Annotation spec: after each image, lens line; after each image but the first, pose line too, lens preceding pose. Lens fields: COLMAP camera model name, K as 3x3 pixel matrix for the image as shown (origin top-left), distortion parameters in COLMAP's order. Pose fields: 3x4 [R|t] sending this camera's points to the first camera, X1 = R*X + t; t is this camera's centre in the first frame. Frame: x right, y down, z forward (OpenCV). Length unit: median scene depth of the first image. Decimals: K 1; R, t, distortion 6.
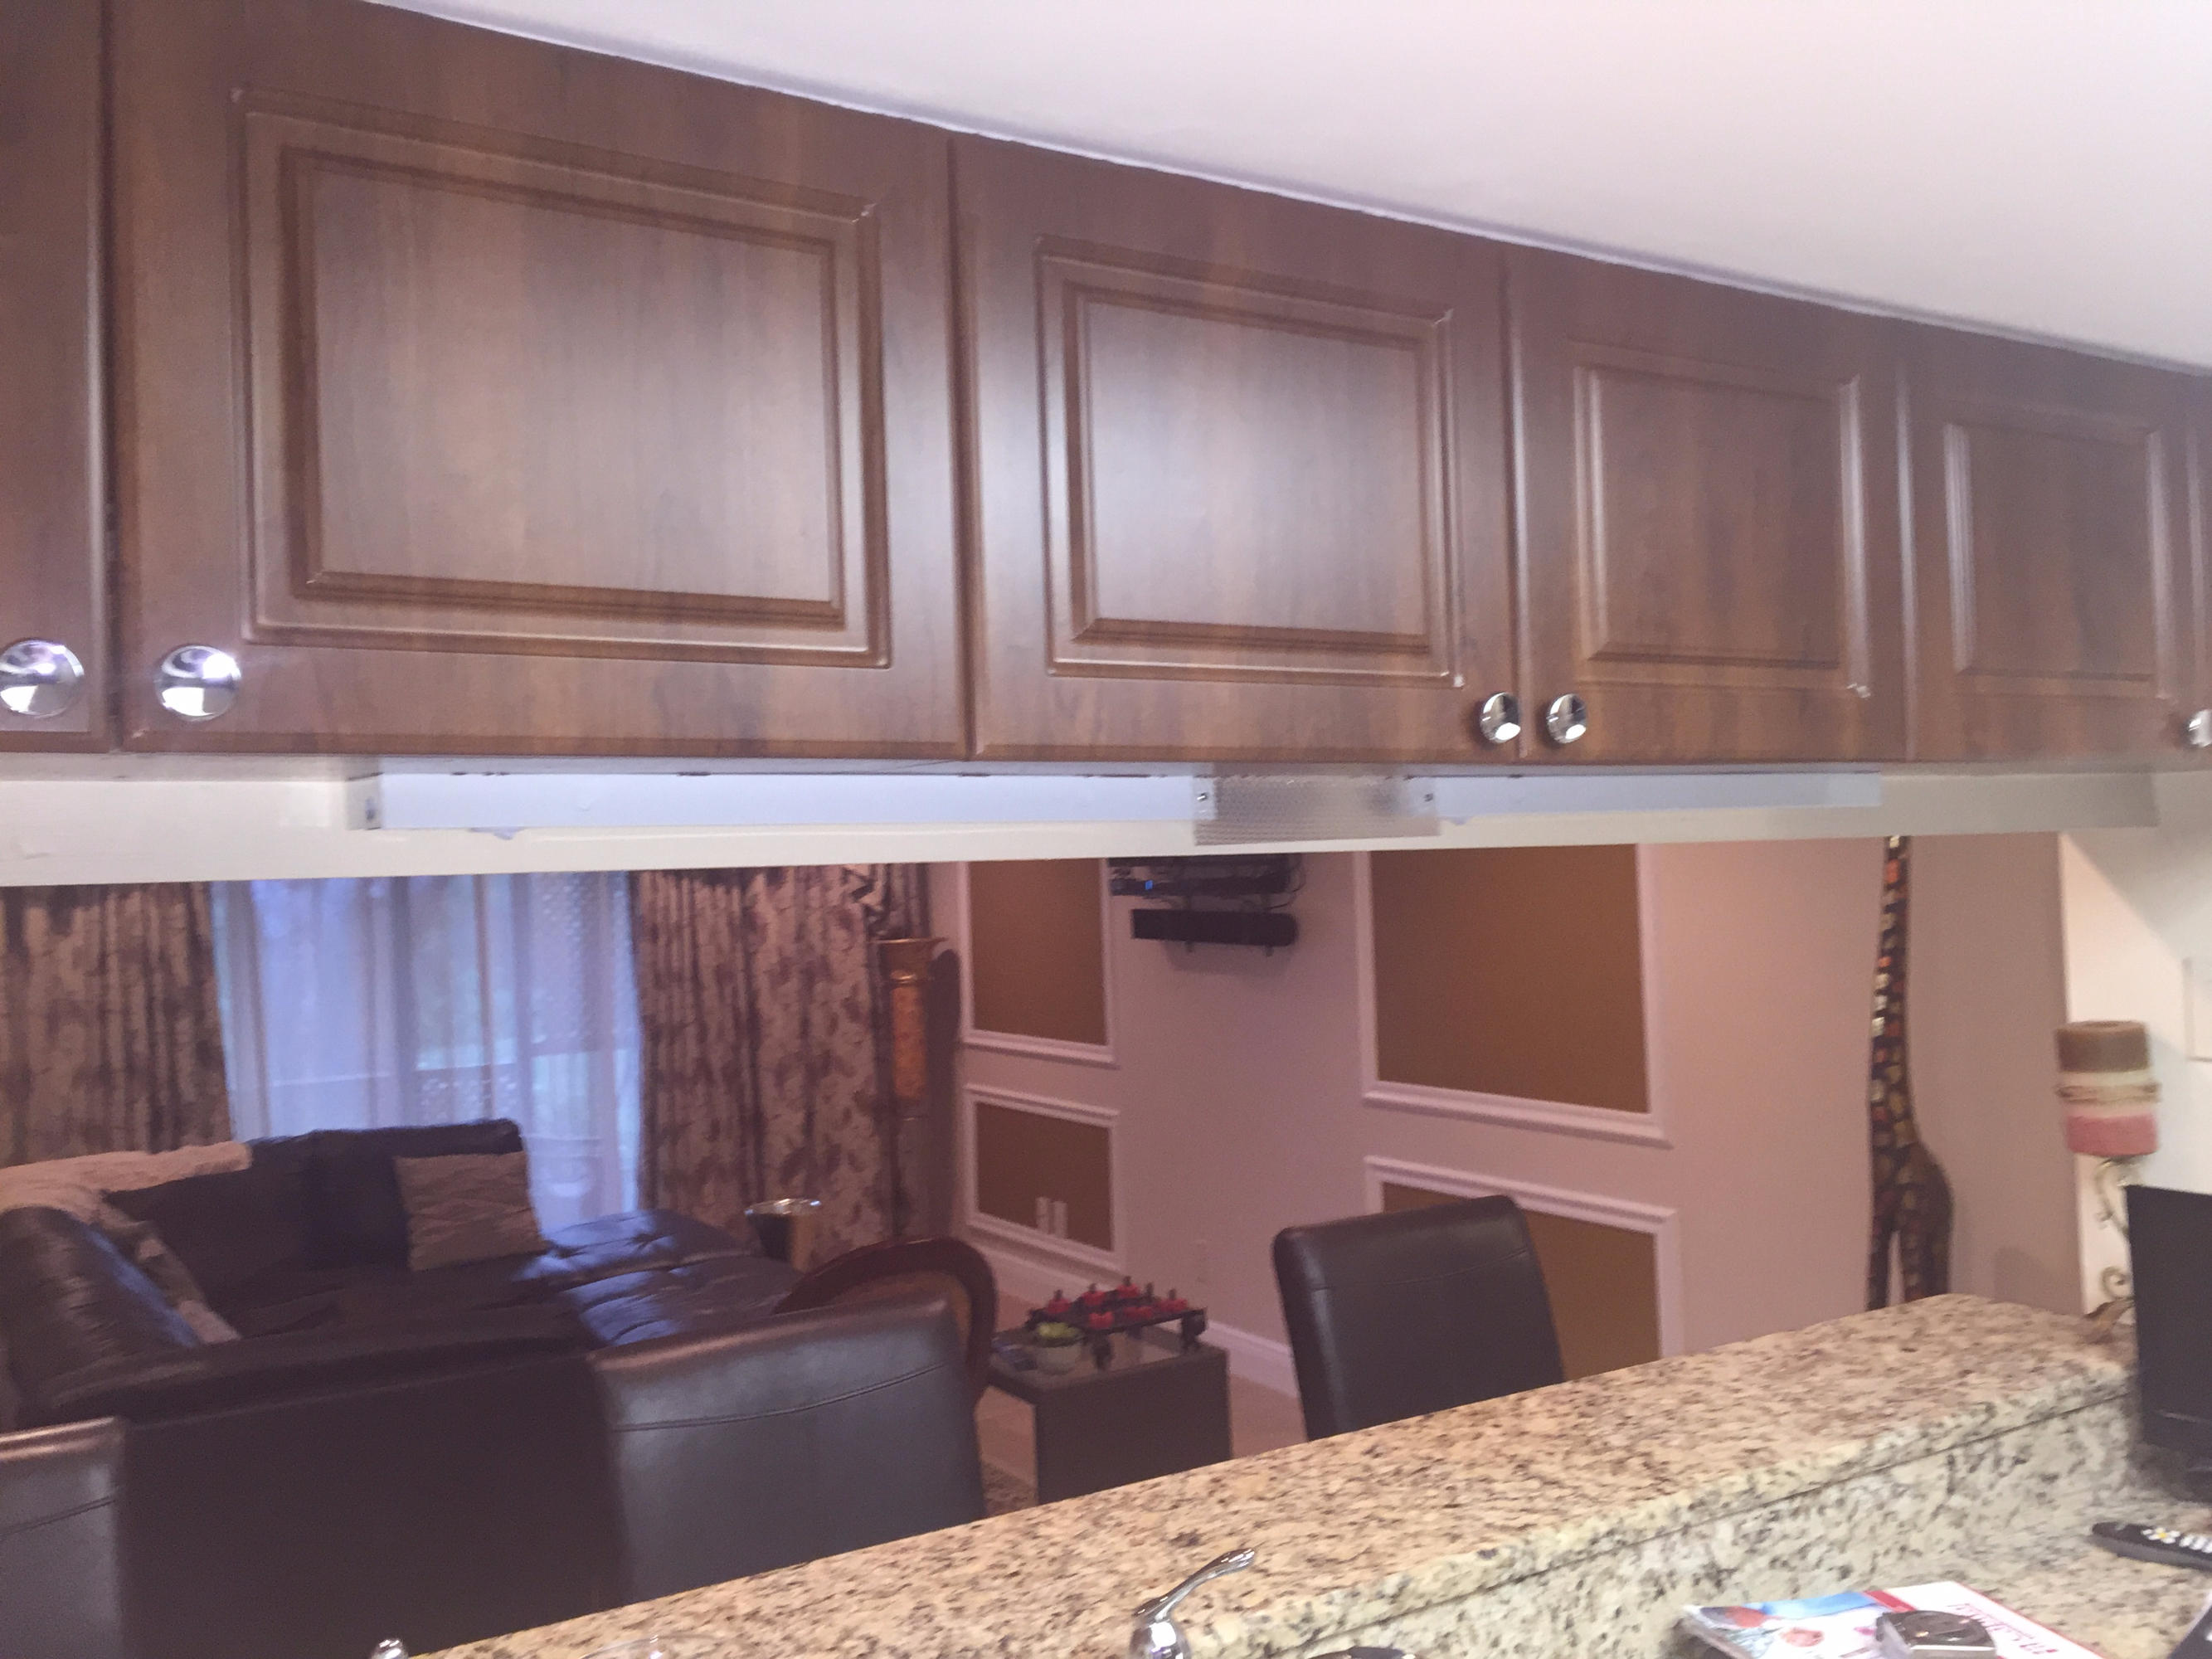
lens RADIAL K [[1891.3, 0, 1105.9], [0, 1891.3, 822.9], [0, 0, 1]] dist [0.087389, -0.115744]
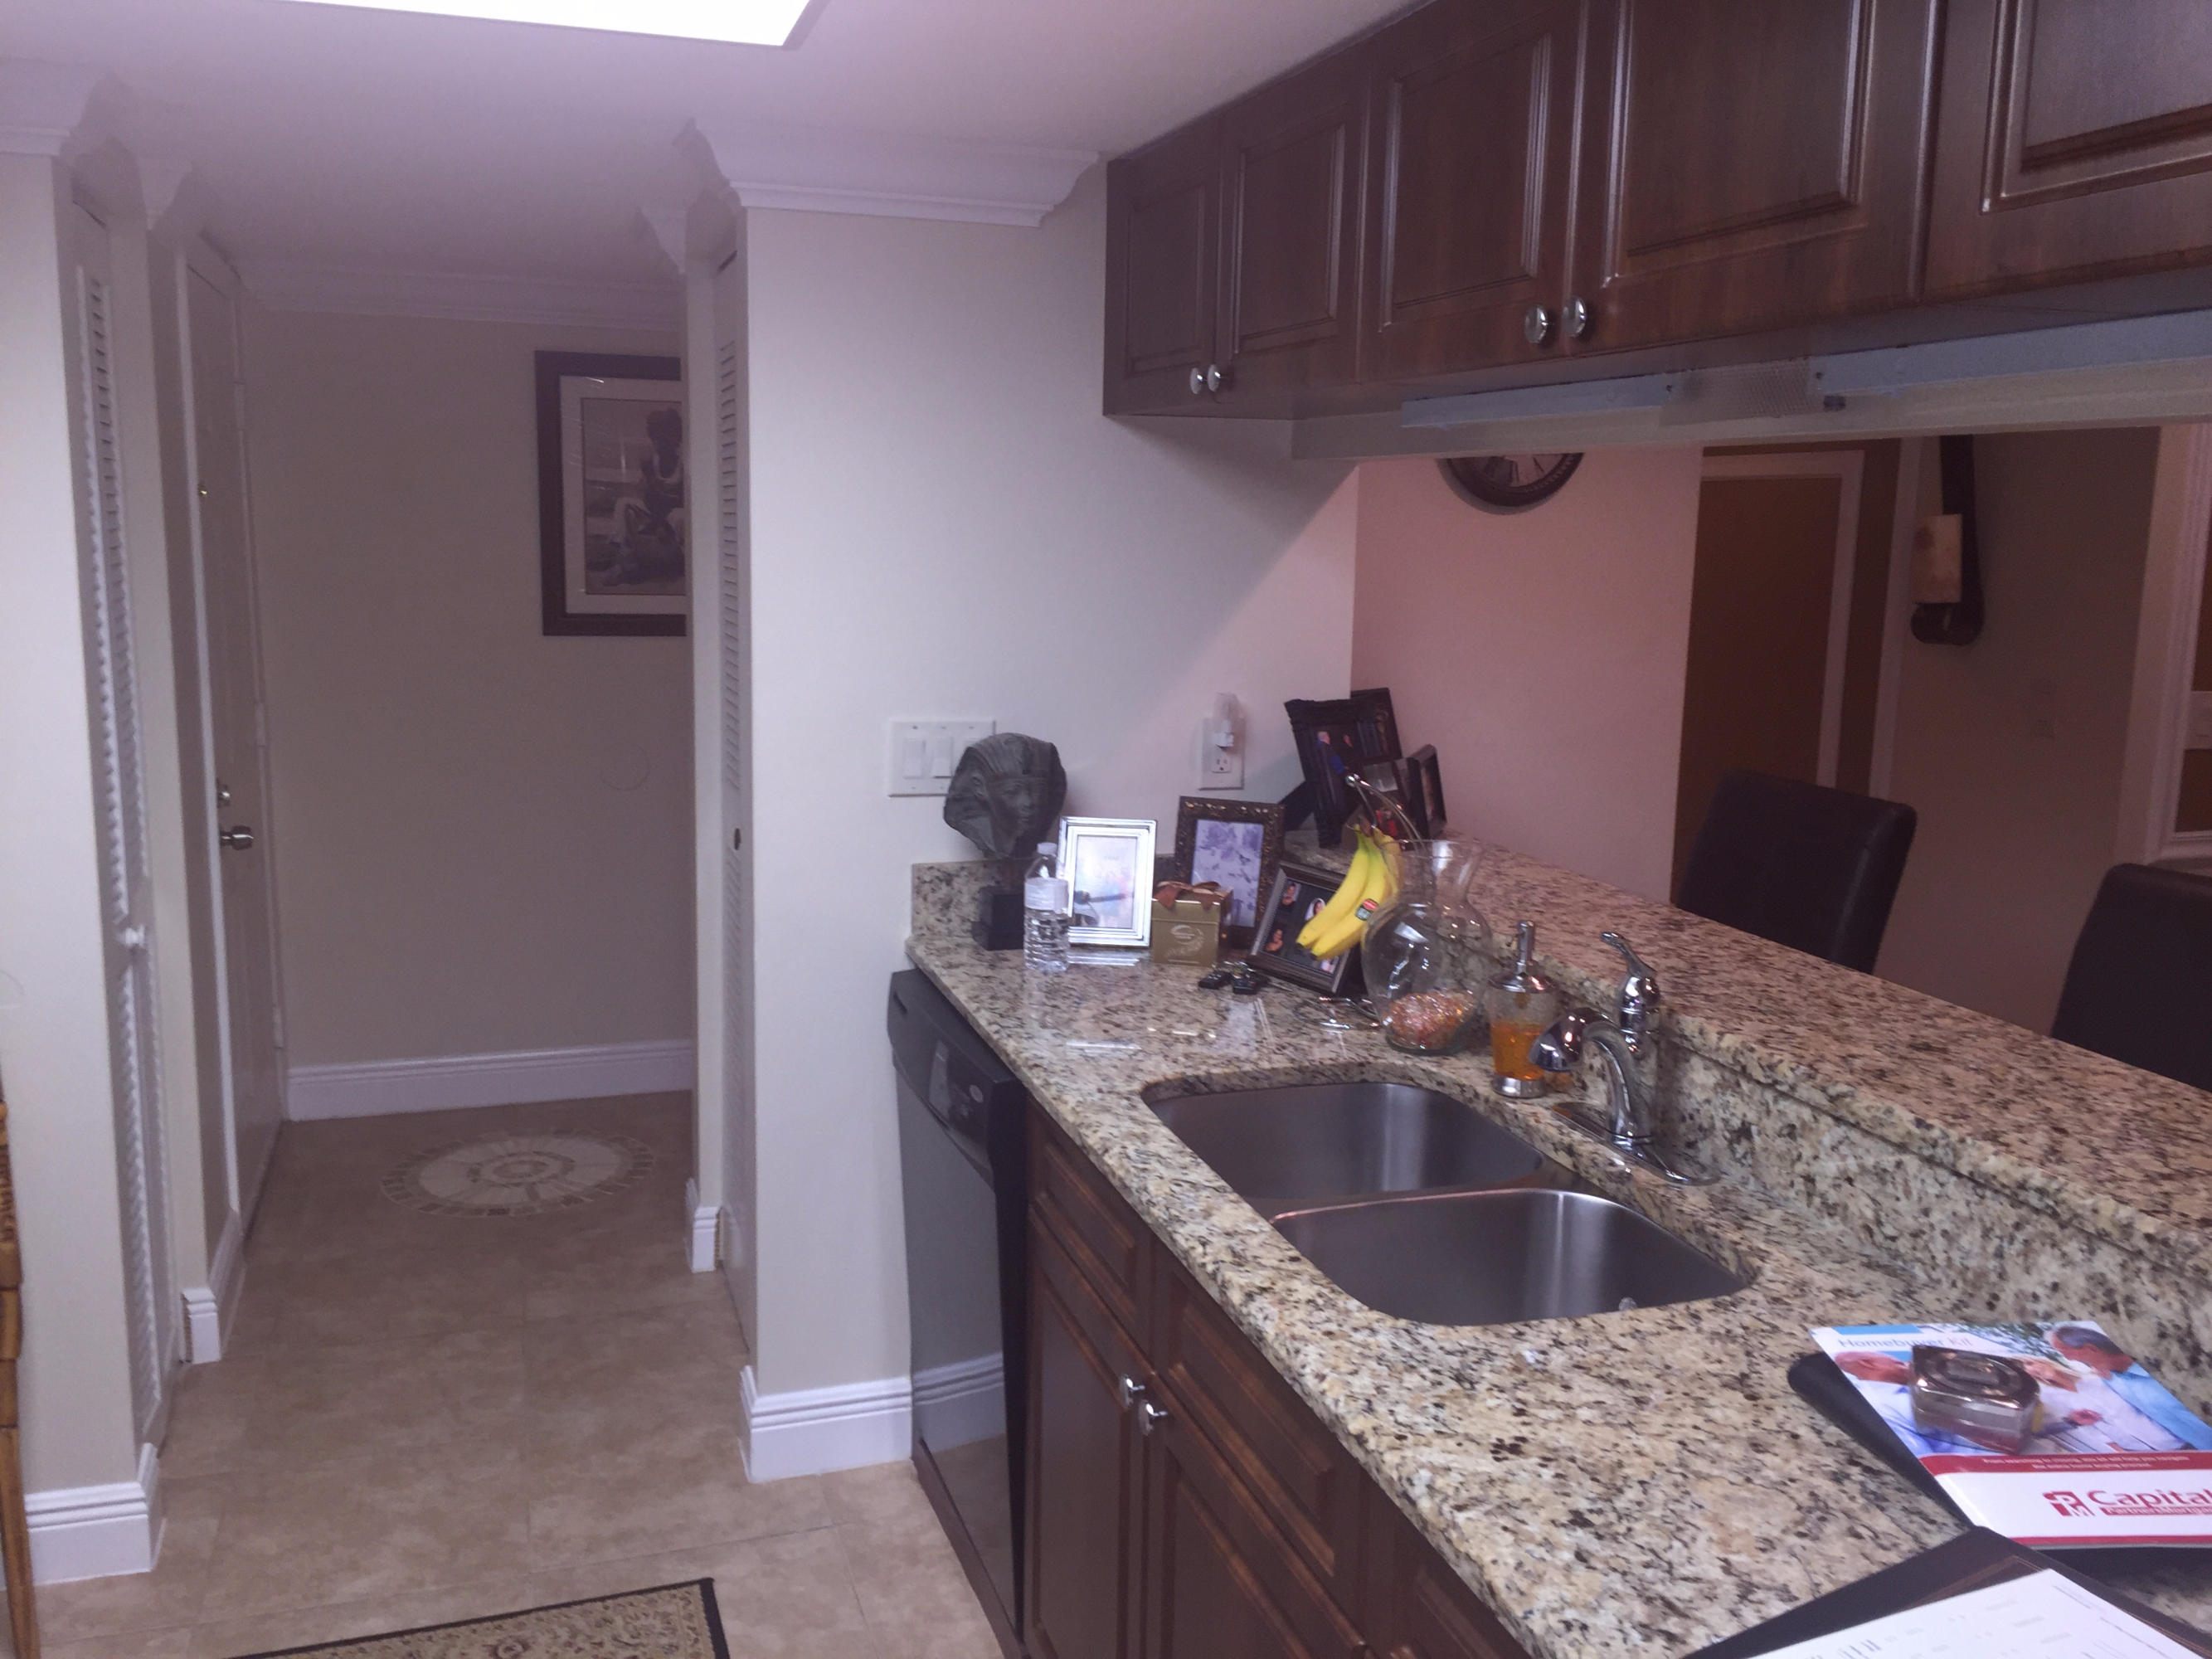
lens RADIAL K [[1891.3, 0, 1105.9], [0, 1891.3, 822.9], [0, 0, 1]] dist [0.087389, -0.115744]
pose [[-0.248378, 0.182721, -0.951273, 1.201687], [0.007743, 0.982391, 0.186677, 0.027102], [0.968632, 0.039001, -0.245419, 0.787148]]
